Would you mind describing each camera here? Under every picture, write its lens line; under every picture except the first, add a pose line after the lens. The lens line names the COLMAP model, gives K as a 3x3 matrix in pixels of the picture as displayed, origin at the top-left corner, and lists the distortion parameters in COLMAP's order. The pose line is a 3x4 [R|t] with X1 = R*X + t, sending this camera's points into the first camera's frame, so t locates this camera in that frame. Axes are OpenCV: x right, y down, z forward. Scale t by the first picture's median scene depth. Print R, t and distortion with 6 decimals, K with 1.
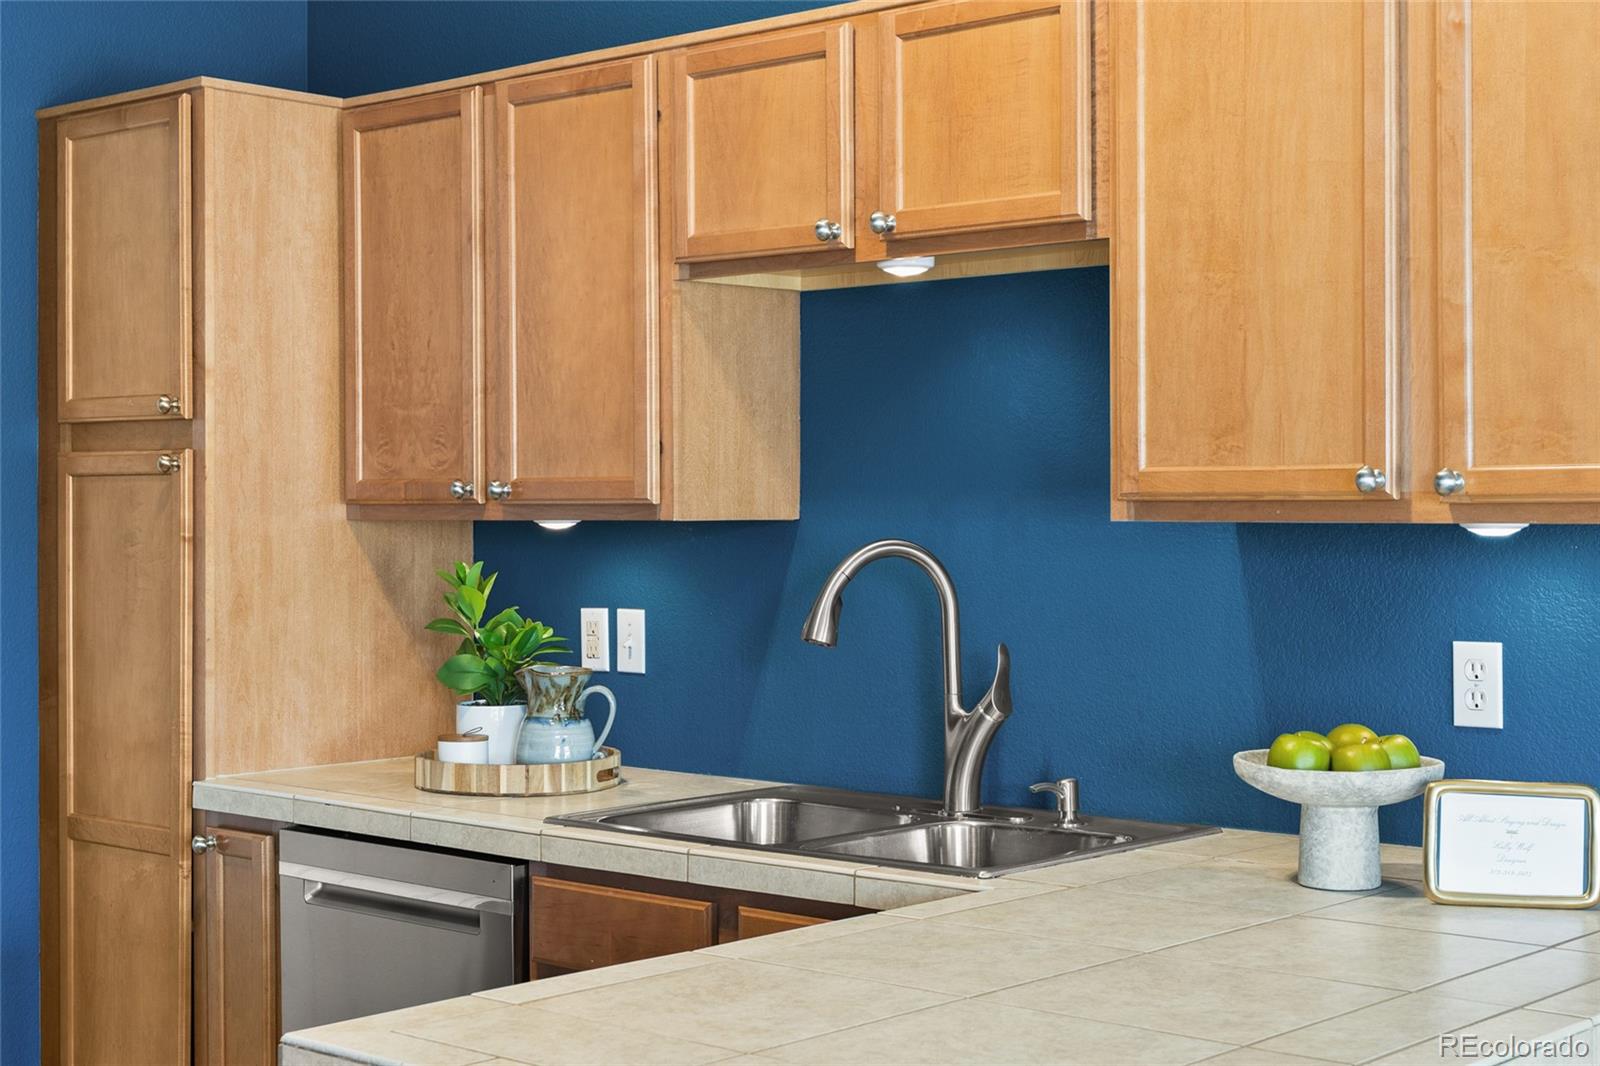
lens RADIAL K [[2382.9, 0, 773.9], [0, 2382.9, 541.3], [0, 0, 1]] dist [0.008845, 0.000000]
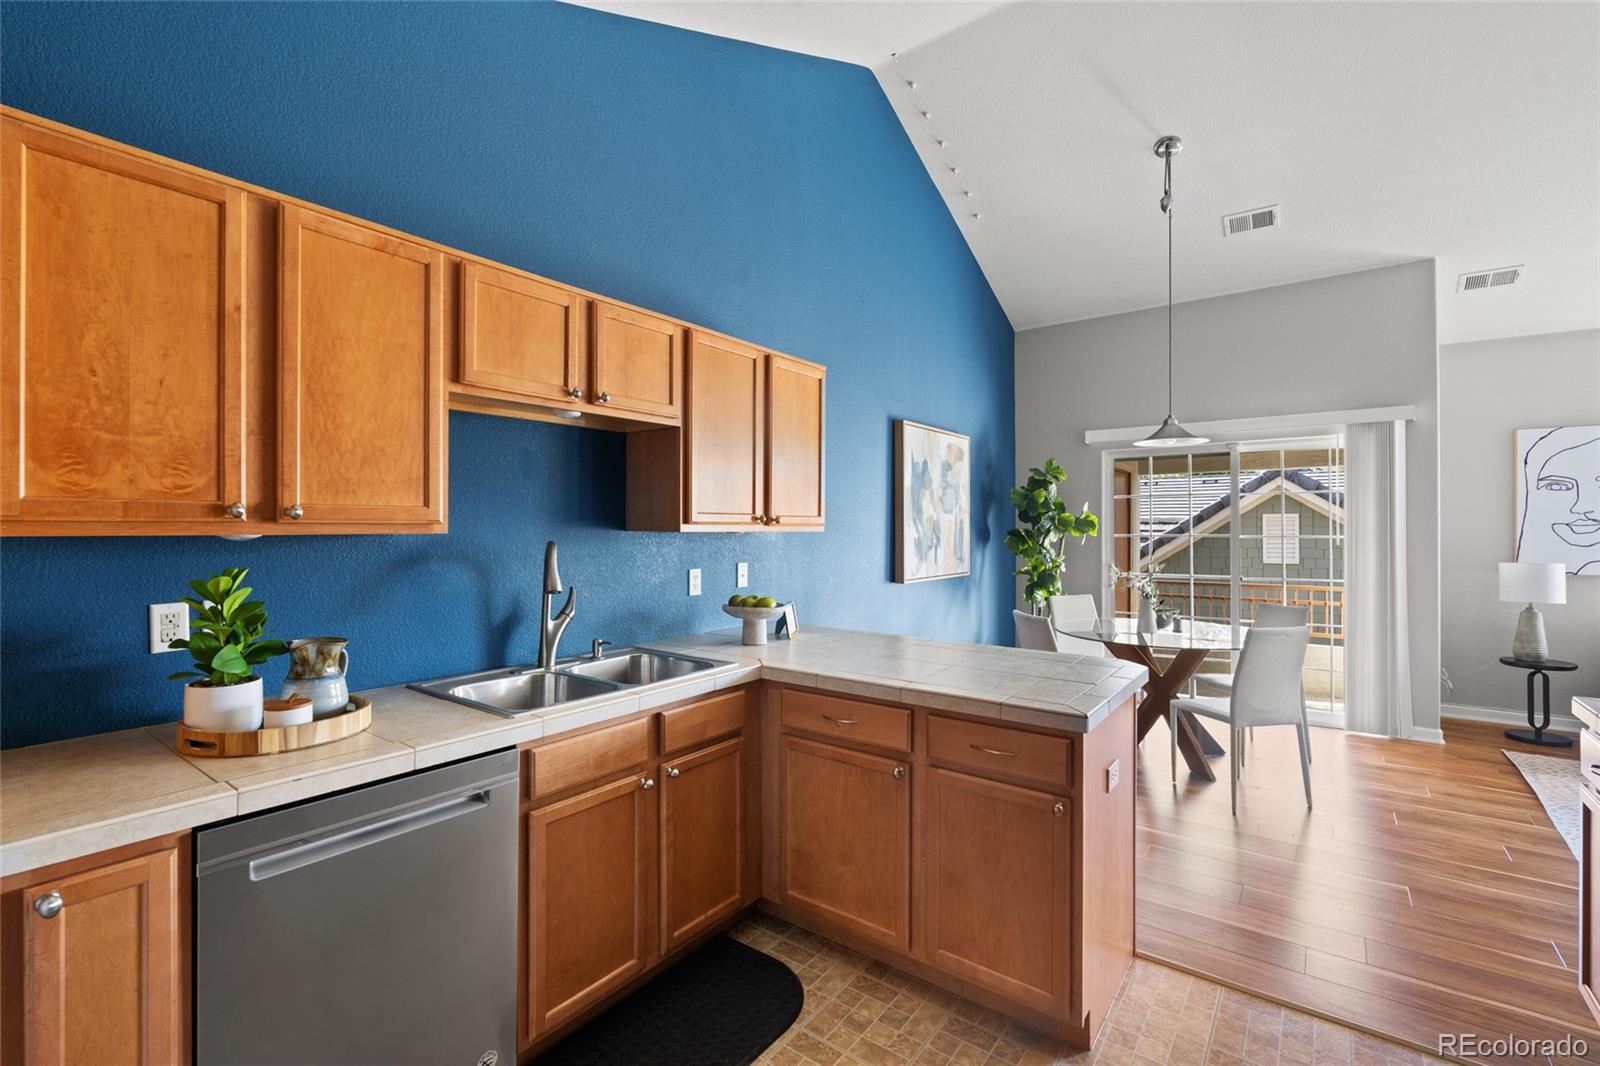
lens RADIAL K [[706.2, 0, 799.1], [0, 706.2, 522.0], [0, 0, 1]] dist [-0.004052, -0.001079]
pose [[-0.102344, 0.009579, 0.994703, -0.520744], [0.014352, 0.999864, -0.008152, -0.008868], [-0.994645, 0.013441, -0.102468, 0.748326]]
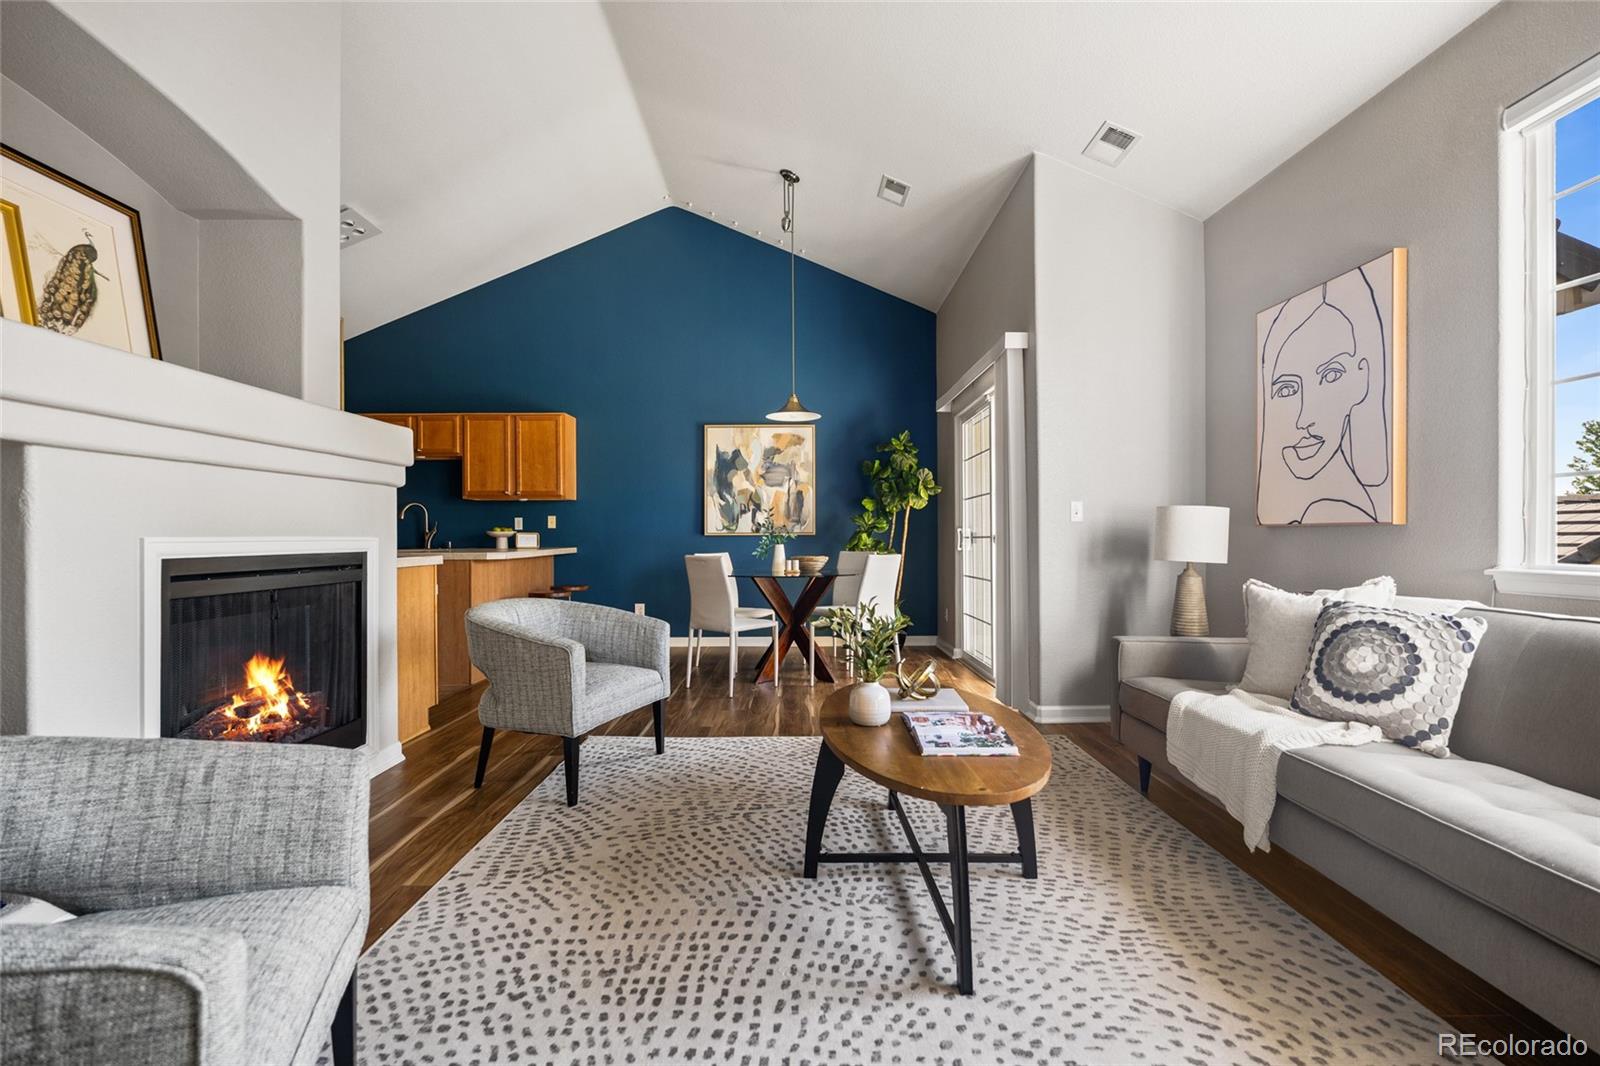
lens RADIAL K [[706.2, 0, 799.9], [0, 706.2, 532.1], [0, 0, 1]] dist [-0.004052, -0.001079]
pose [[0.730472, 0.002293, 0.682939, -0.400791], [0.013208, 0.999760, -0.017485, 0.102320], [-0.682815, 0.021793, 0.730266, -0.834105]]
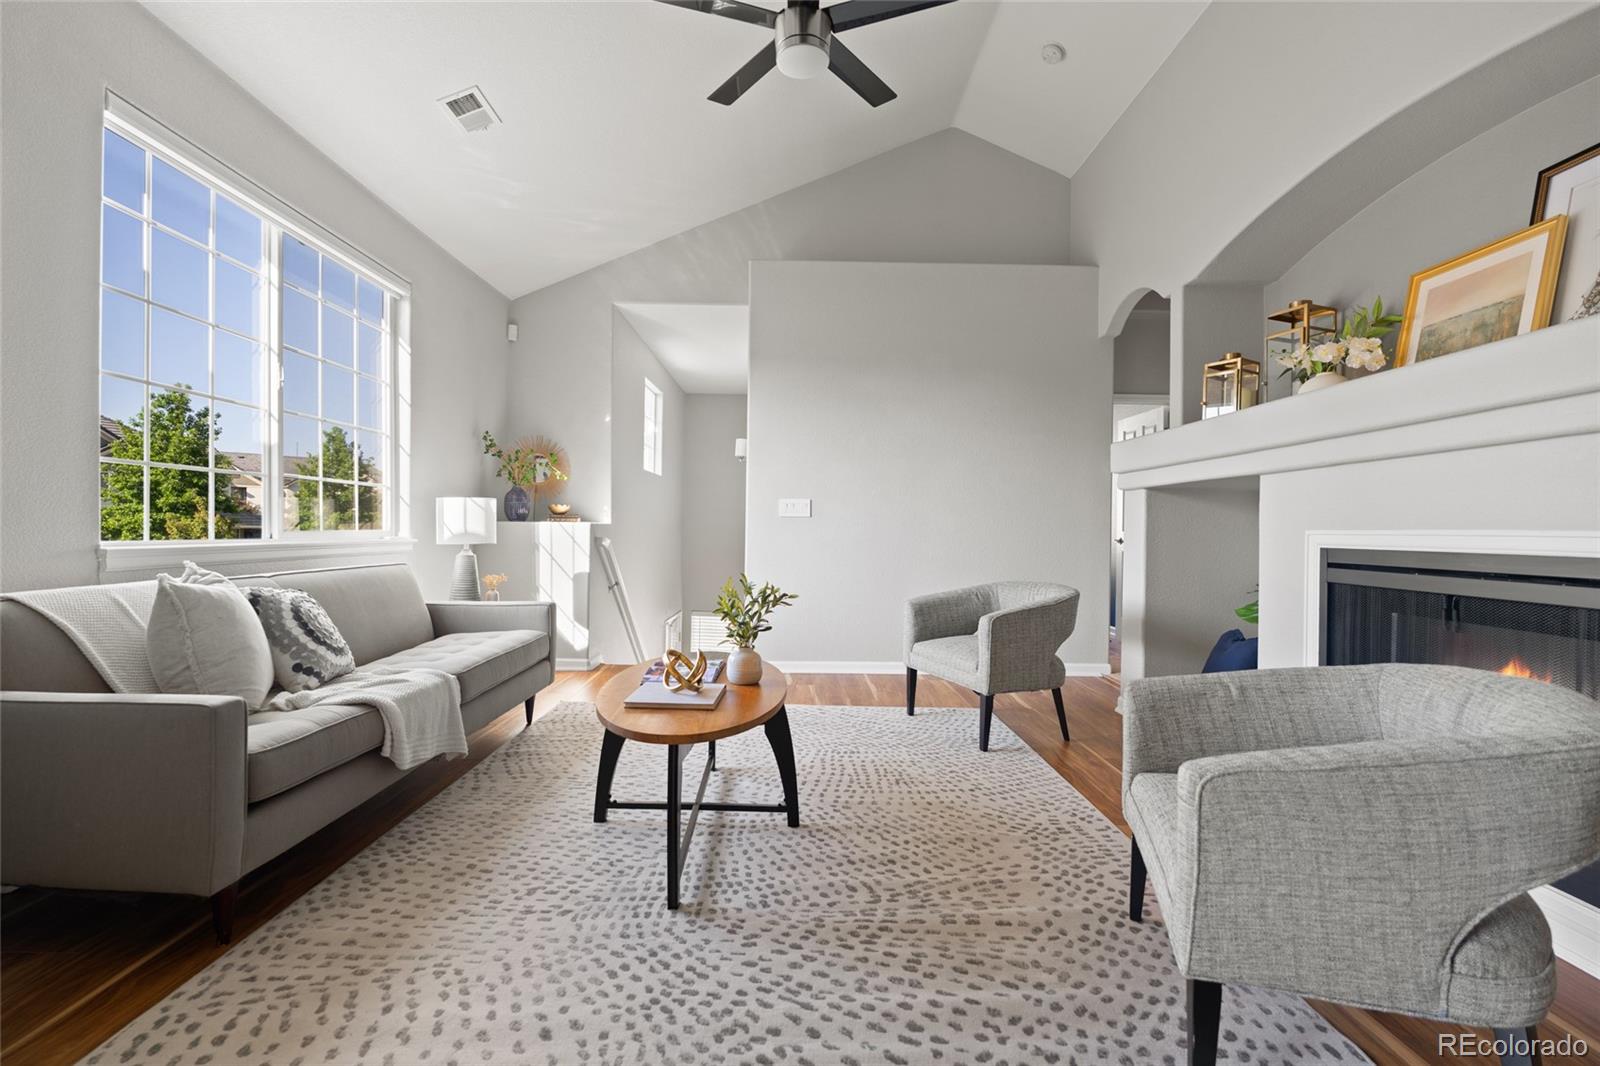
lens RADIAL K [[706.2, 0, 798.8], [0, 706.2, 529.9], [0, 0, 1]] dist [-0.004052, -0.001079]
pose [[-0.728631, -0.010130, -0.684831, 0.355575], [-0.024663, 0.999630, 0.011454, 0.095084], [0.684462, 0.025236, -0.728612, -0.036303]]
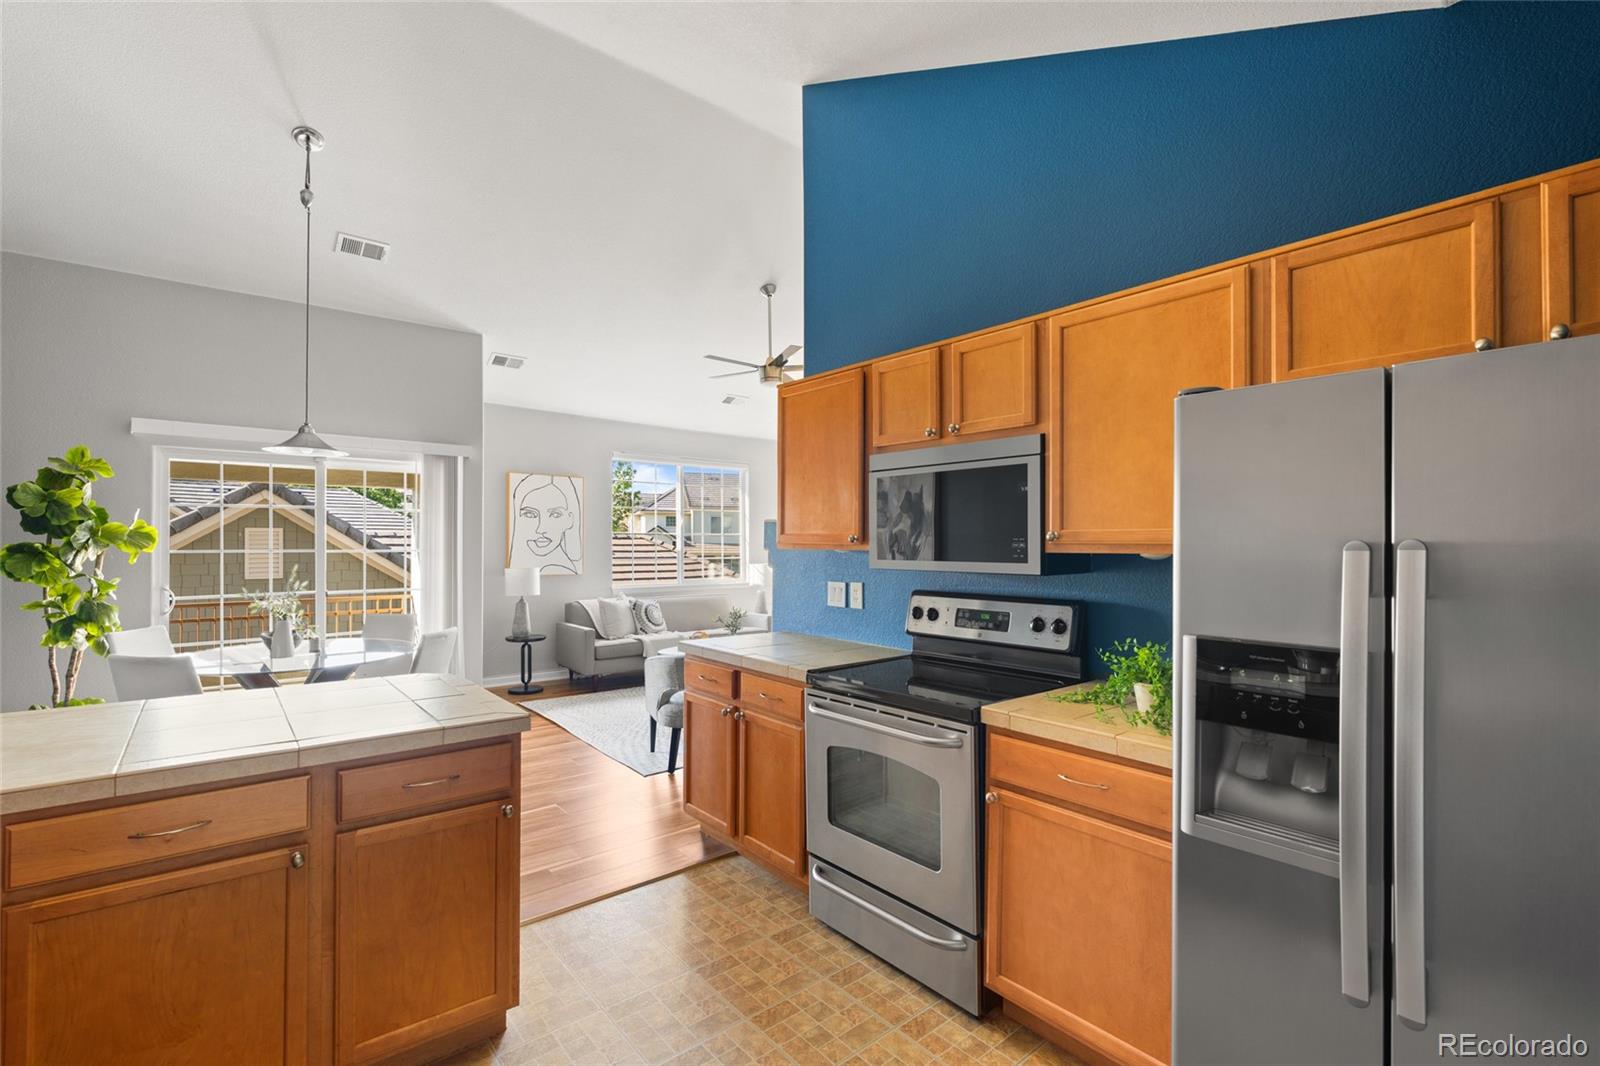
lens RADIAL K [[706.2, 0, 793.0], [0, 706.2, 536.9], [0, 0, 1]] dist [-0.004052, -0.001079]
pose [[-0.990736, -0.000487, 0.135799, -0.347552], [0.000036, 0.999993, 0.003854, -0.012272], [-0.135799, 0.003824, -0.990729, 0.975290]]
